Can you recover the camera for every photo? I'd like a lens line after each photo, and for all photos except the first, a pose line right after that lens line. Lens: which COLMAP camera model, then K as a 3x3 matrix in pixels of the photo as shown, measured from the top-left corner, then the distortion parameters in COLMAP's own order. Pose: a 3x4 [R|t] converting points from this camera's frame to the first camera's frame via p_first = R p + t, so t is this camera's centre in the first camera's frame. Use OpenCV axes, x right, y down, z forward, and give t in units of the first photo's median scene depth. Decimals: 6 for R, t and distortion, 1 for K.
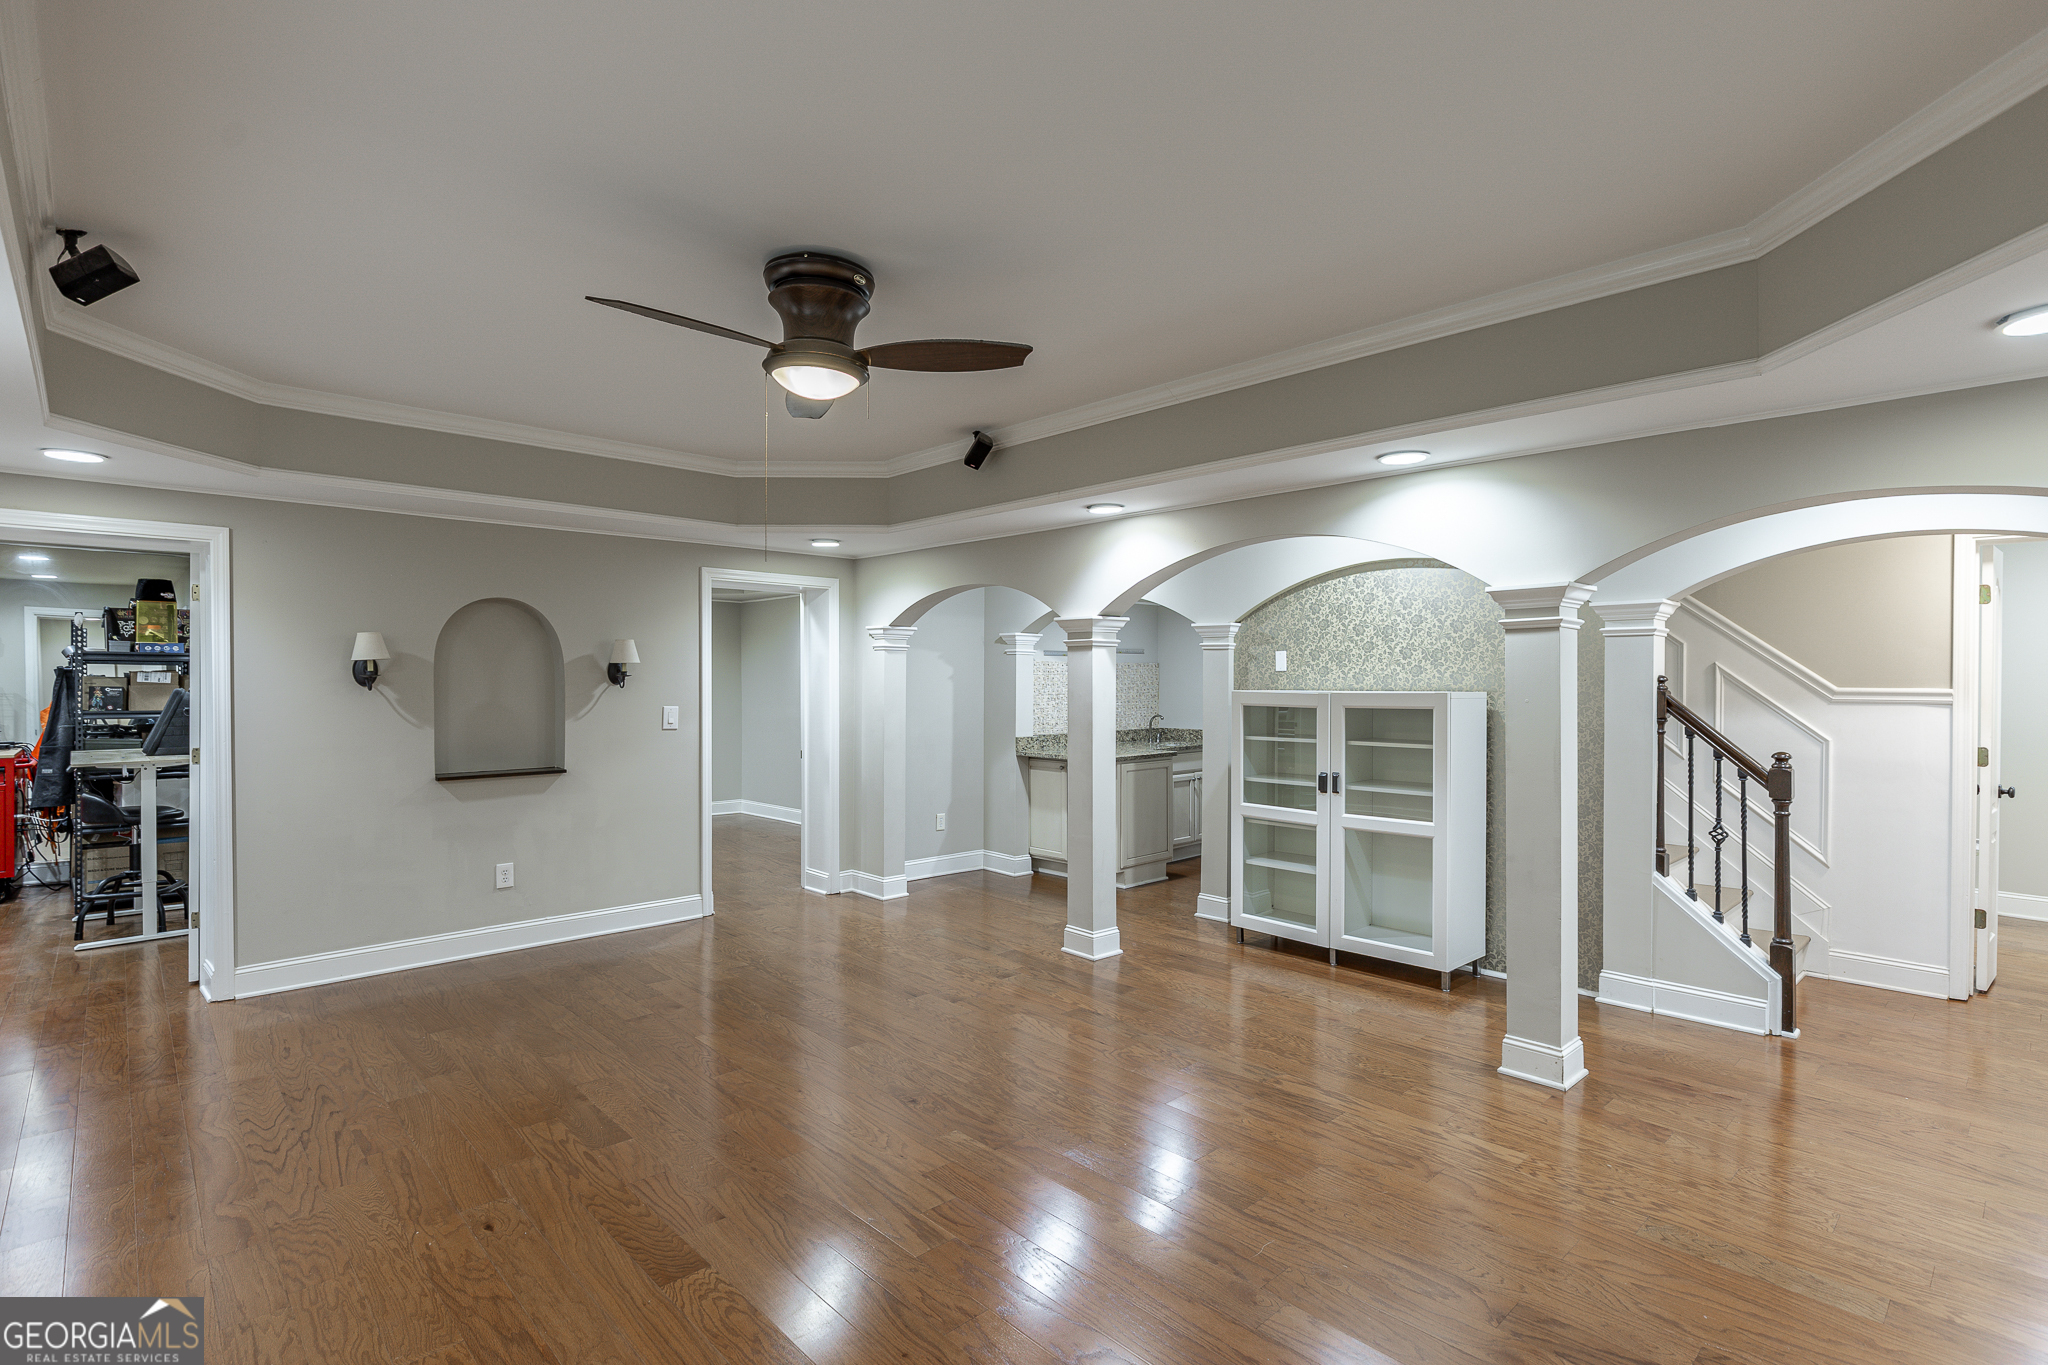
lens RADIAL K [[981.7, 0, 1041.2], [0, 981.7, 686.7], [0, 0, 1]] dist [-0.002771, -0.000159]
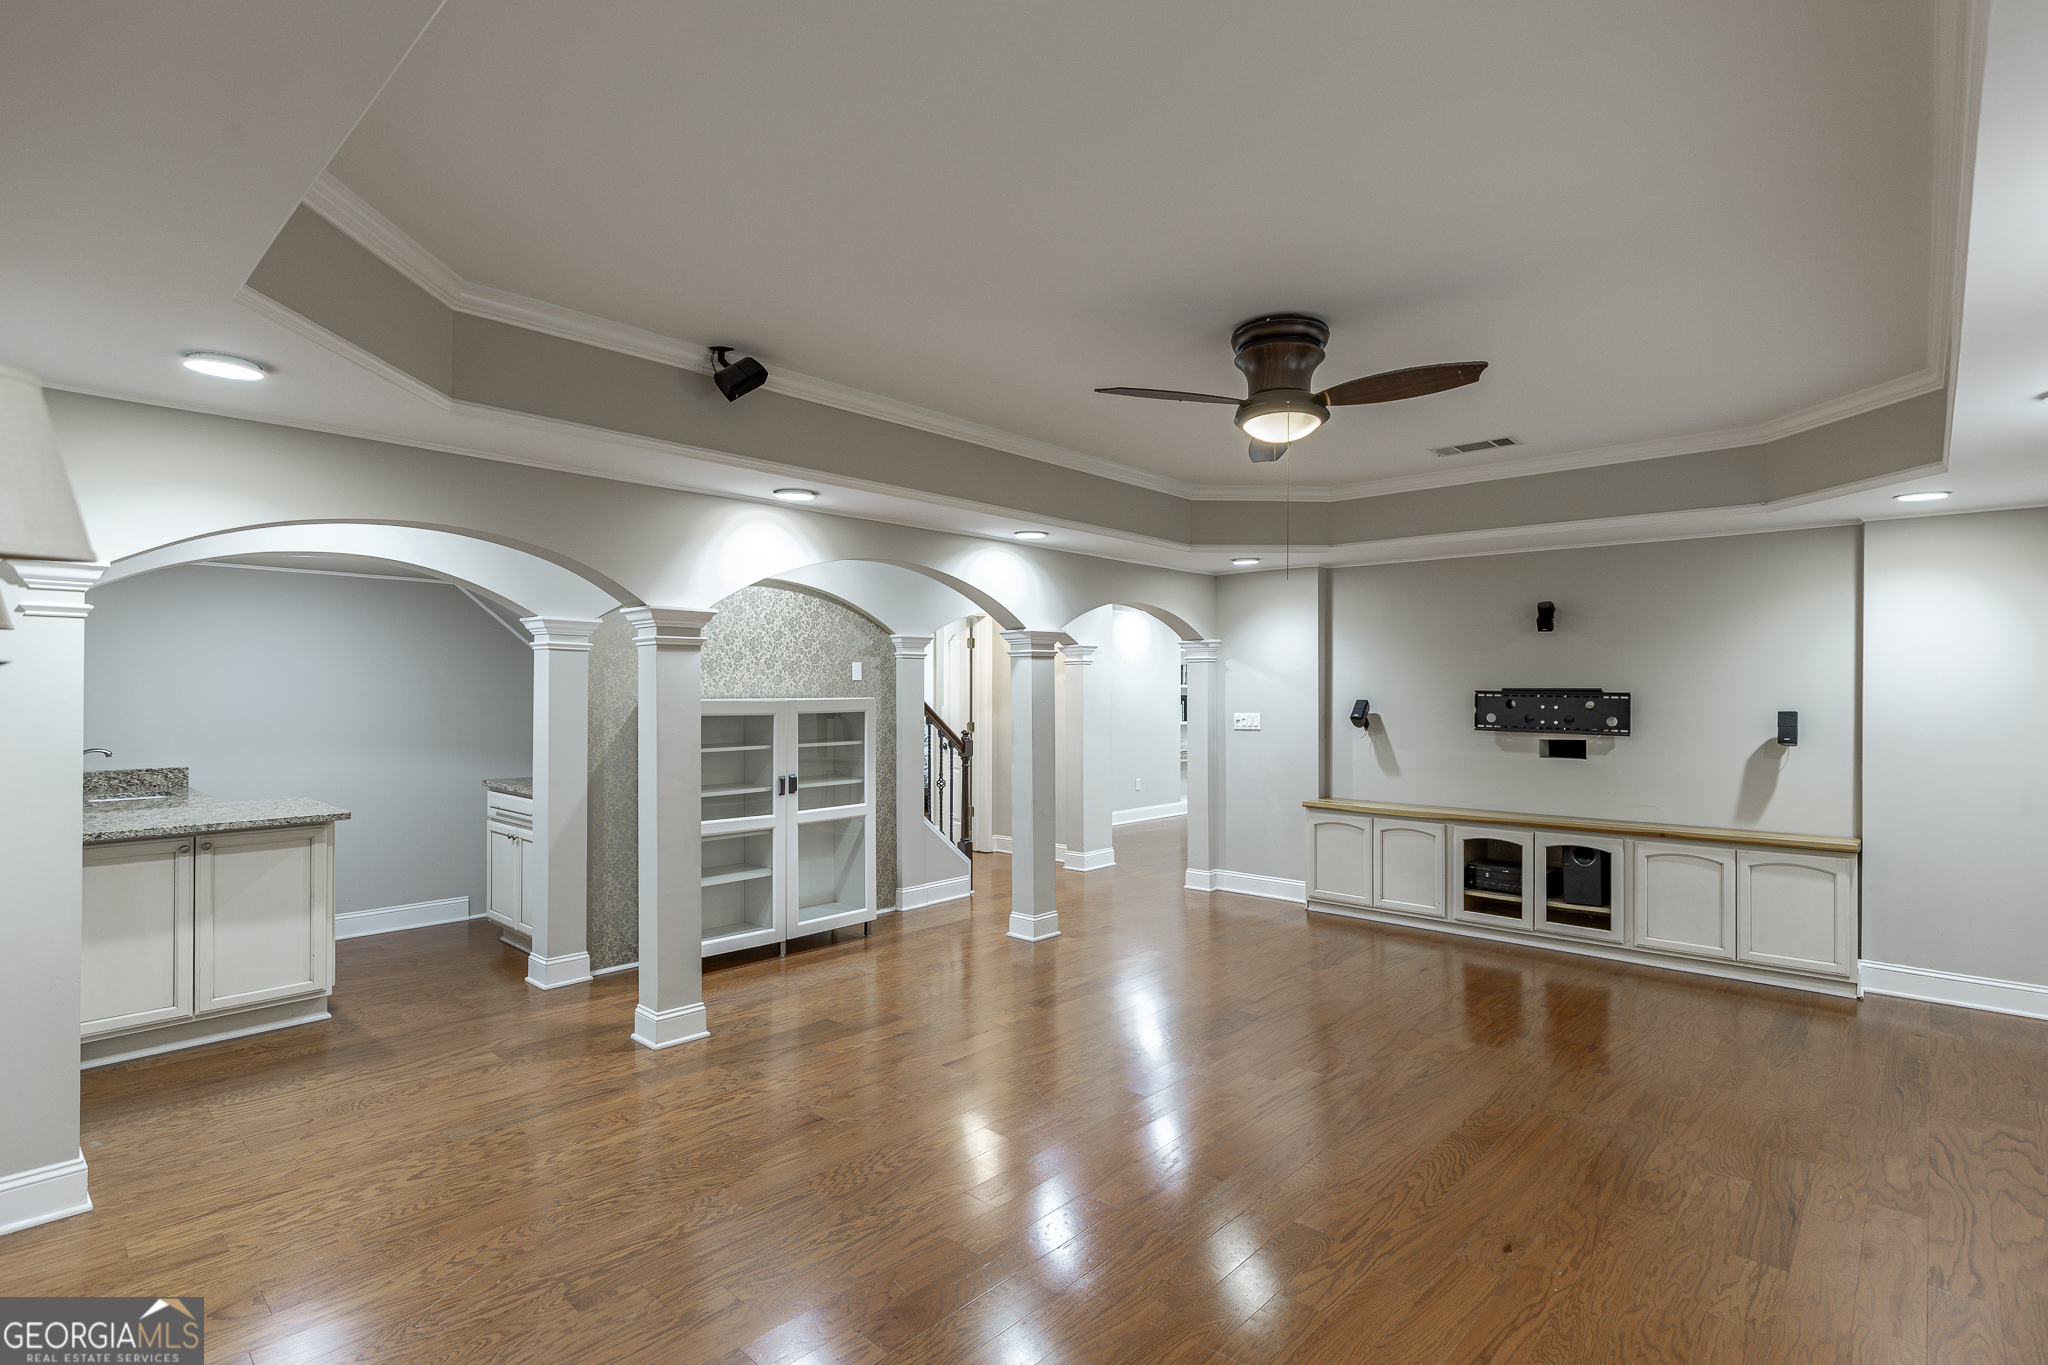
lens RADIAL K [[981.7, 0, 1041.2], [0, 981.7, 686.7], [0, 0, 1]] dist [-0.002771, -0.000159]
pose [[-0.069375, -0.000550, 0.997590, -0.785449], [0.004937, 0.999987, 0.000894, -0.008011], [-0.997578, 0.004988, -0.069372, 0.796033]]
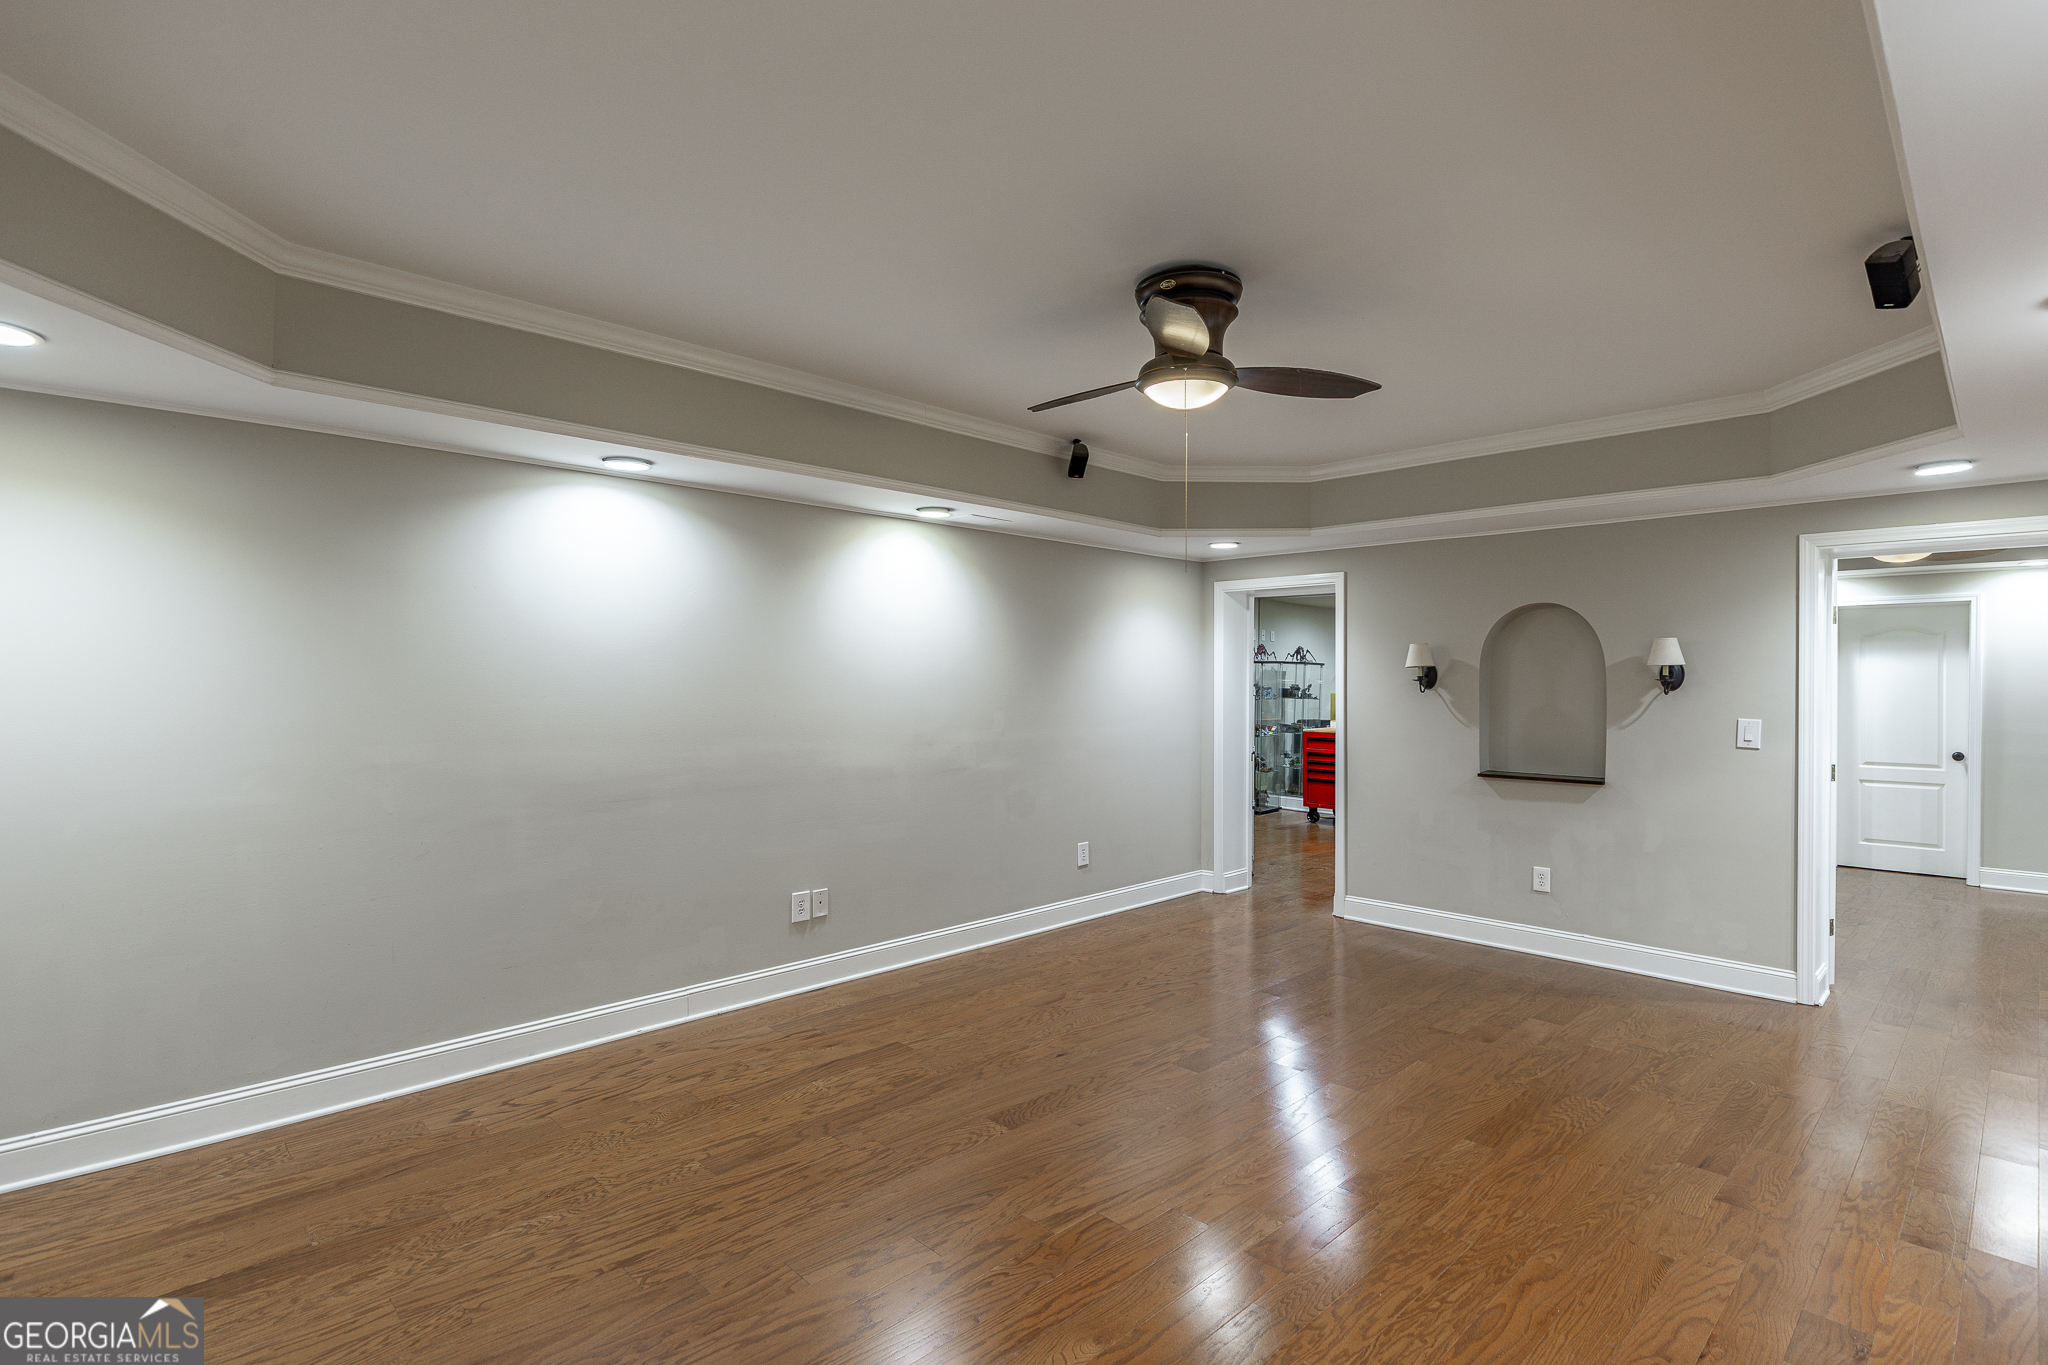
lens RADIAL K [[981.7, 0, 1041.2], [0, 981.7, 686.7], [0, 0, 1]] dist [-0.002771, -0.000159]
pose [[0.011484, 0.004811, -0.999922, 0.469670], [-0.011098, 0.999927, 0.004684, -0.003850], [0.999872, 0.011044, 0.011537, 0.493233]]
